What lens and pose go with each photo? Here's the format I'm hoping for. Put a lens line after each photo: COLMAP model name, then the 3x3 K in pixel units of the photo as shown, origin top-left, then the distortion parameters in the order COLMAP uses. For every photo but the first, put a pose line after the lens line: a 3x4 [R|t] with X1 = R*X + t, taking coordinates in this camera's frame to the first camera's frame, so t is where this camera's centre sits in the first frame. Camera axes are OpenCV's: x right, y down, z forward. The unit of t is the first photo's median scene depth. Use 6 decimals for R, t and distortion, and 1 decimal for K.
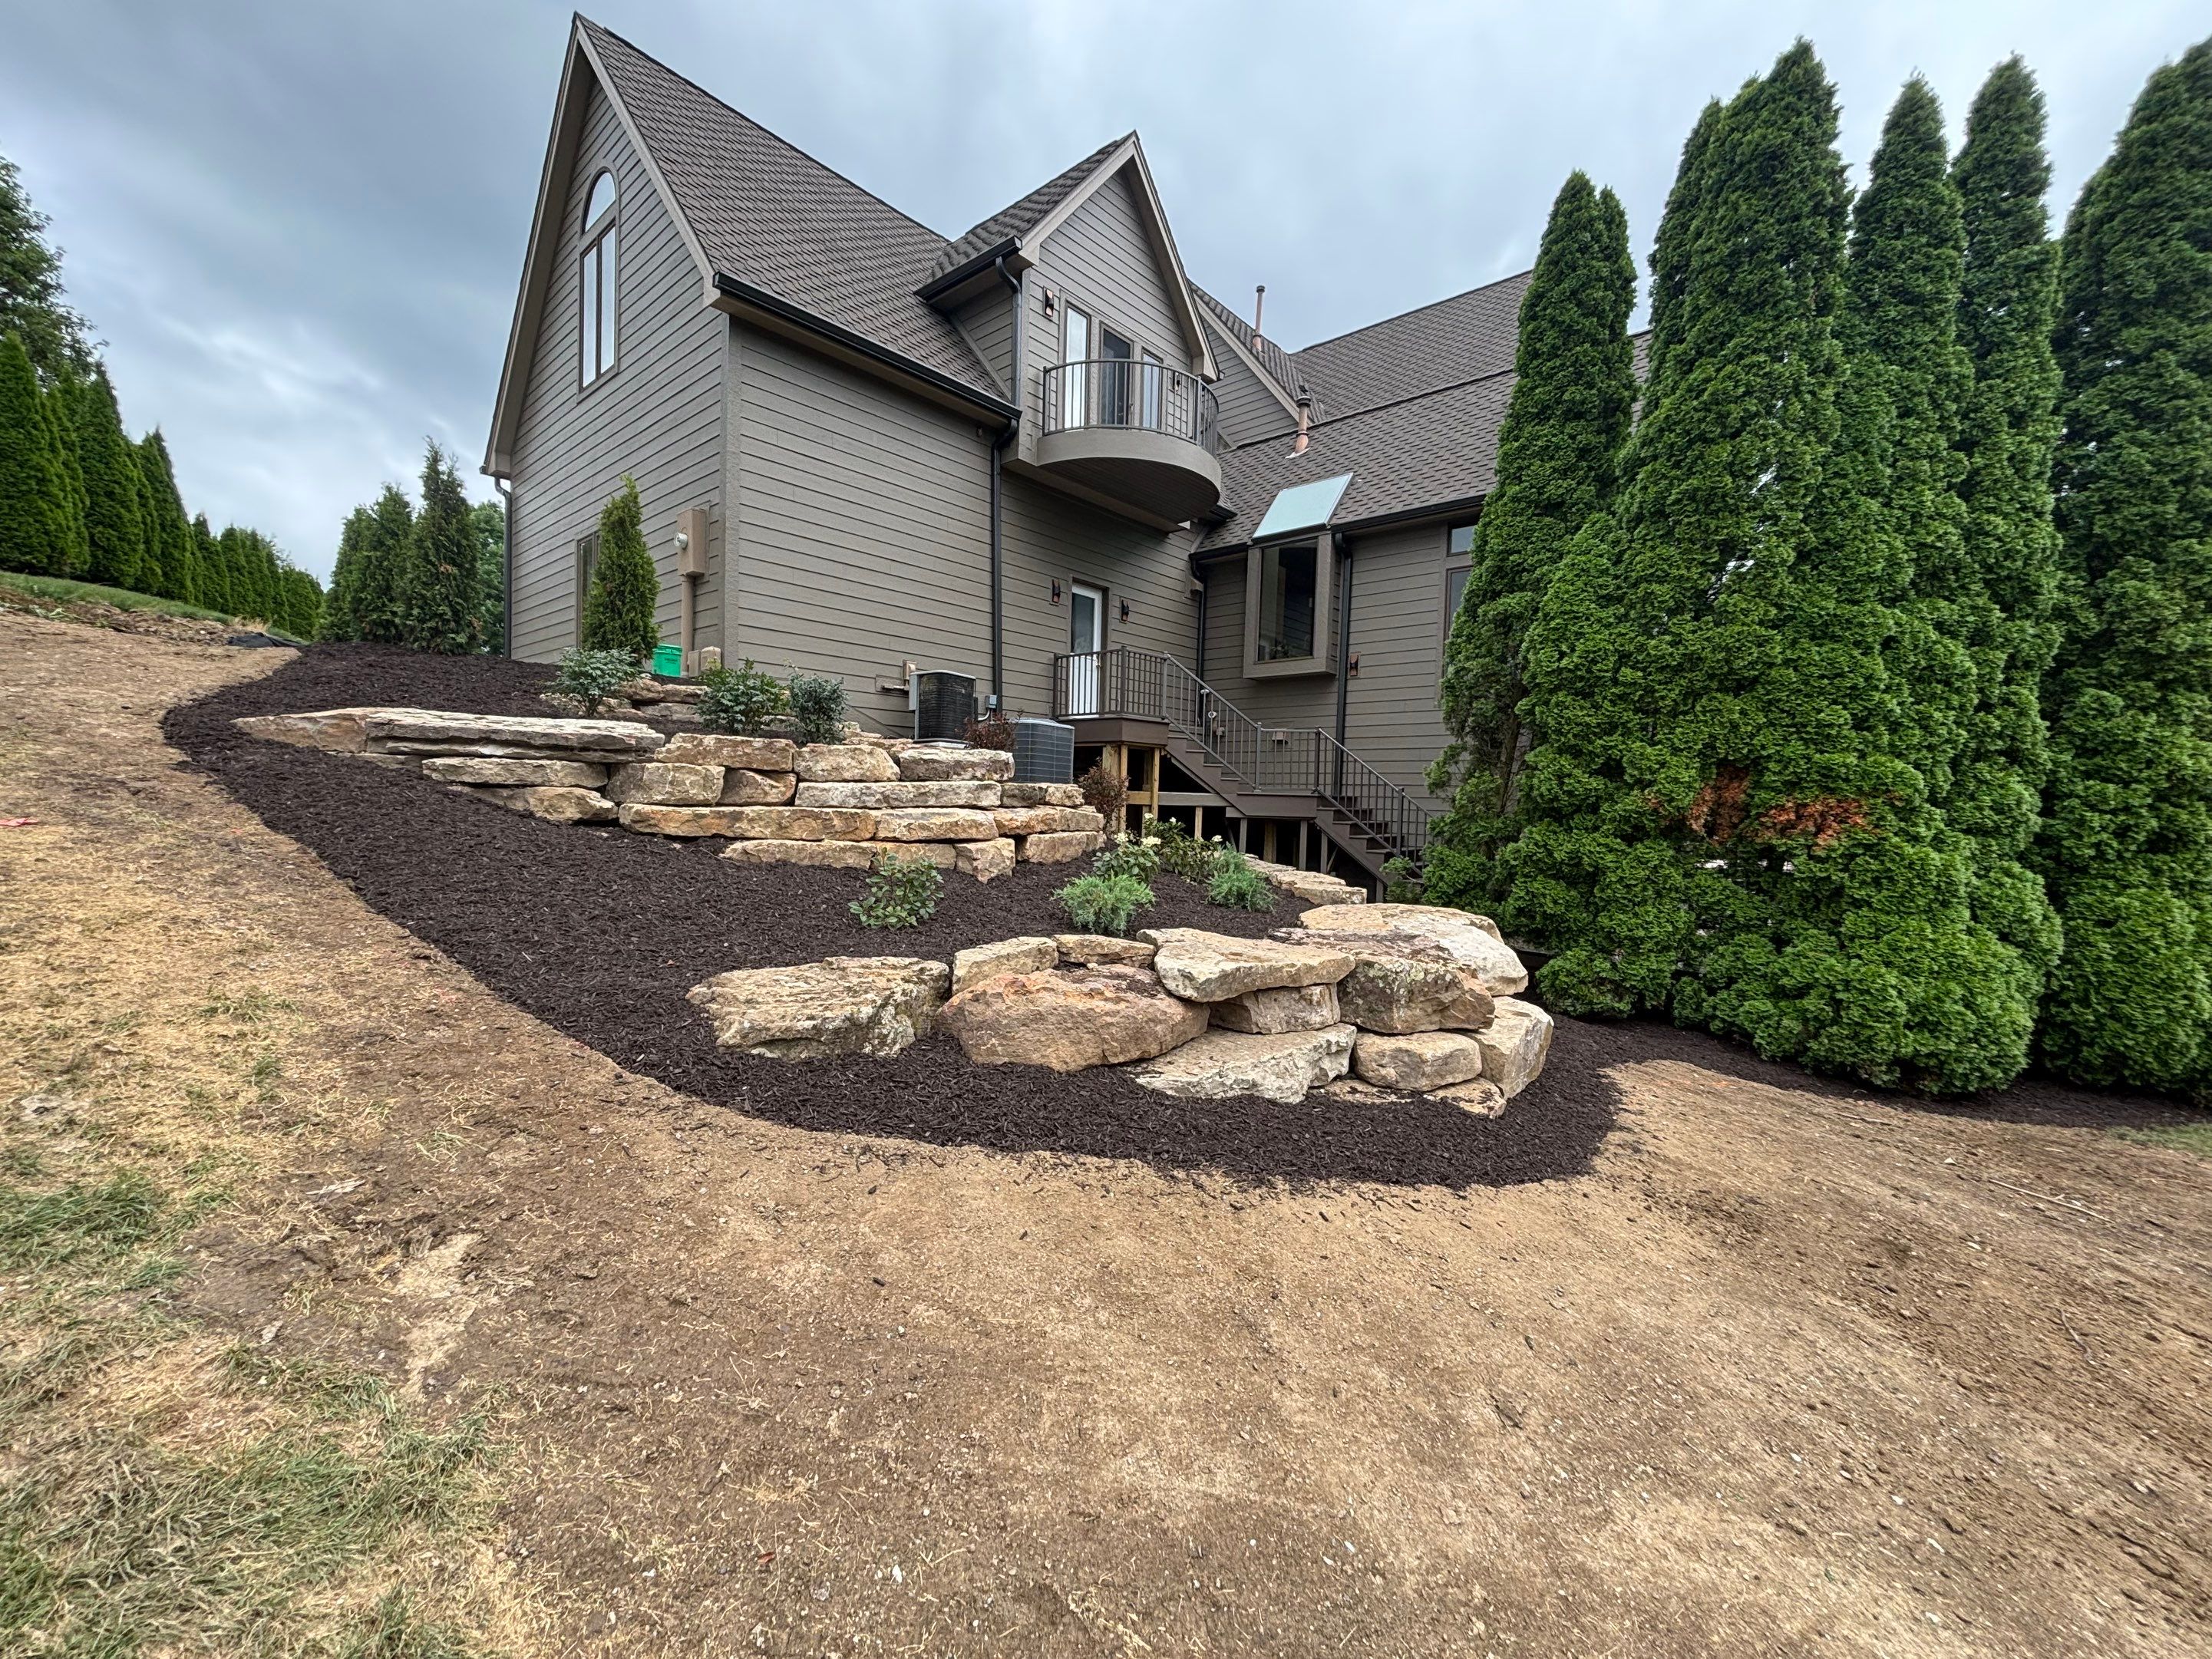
lens RADIAL K [[876.3, 0, 1106.0], [0, 876.3, 829.5], [0, 0, 1]] dist [0.023041, 0.000043]
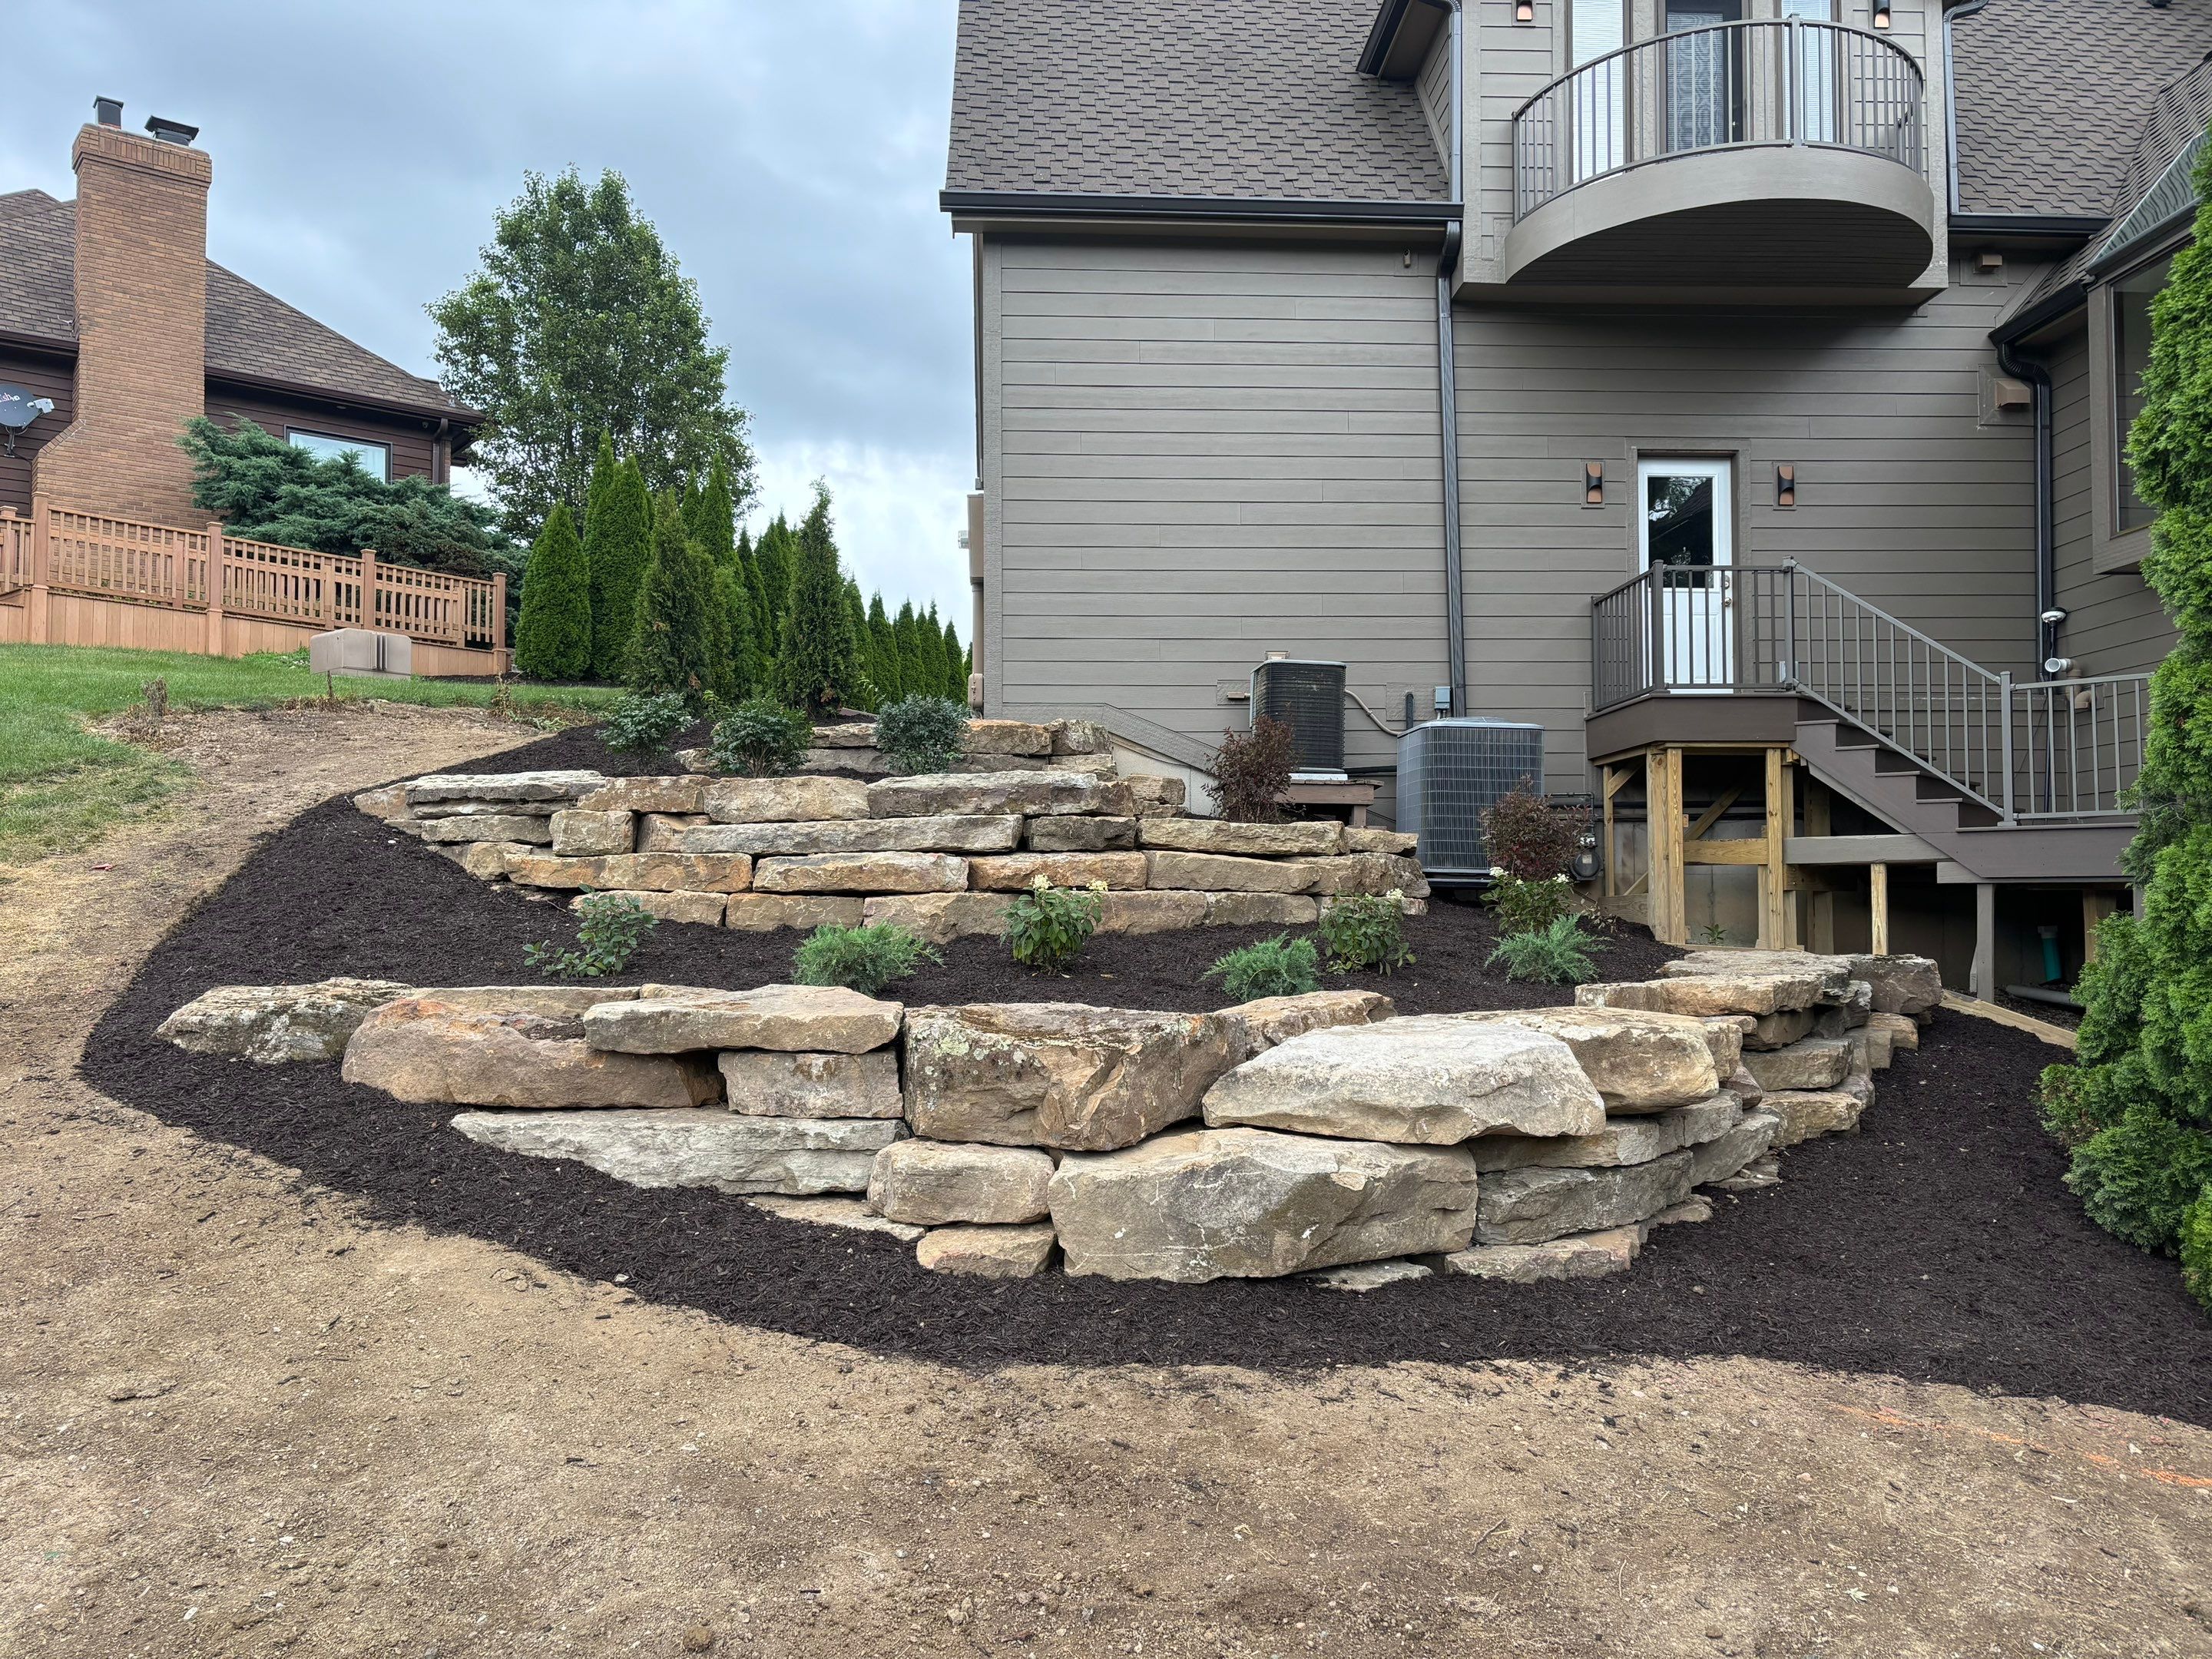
lens RADIAL K [[1636.6, 0, 1106.0], [0, 1636.6, 829.5], [0, 0, 1]] dist [0.034945, -0.000580]
pose [[0.706443, -0.062879, -0.704971, 0.981618], [-0.004753, 0.995602, -0.093564, 0.090781], [0.707754, 0.069448, 0.703037, 0.180753]]
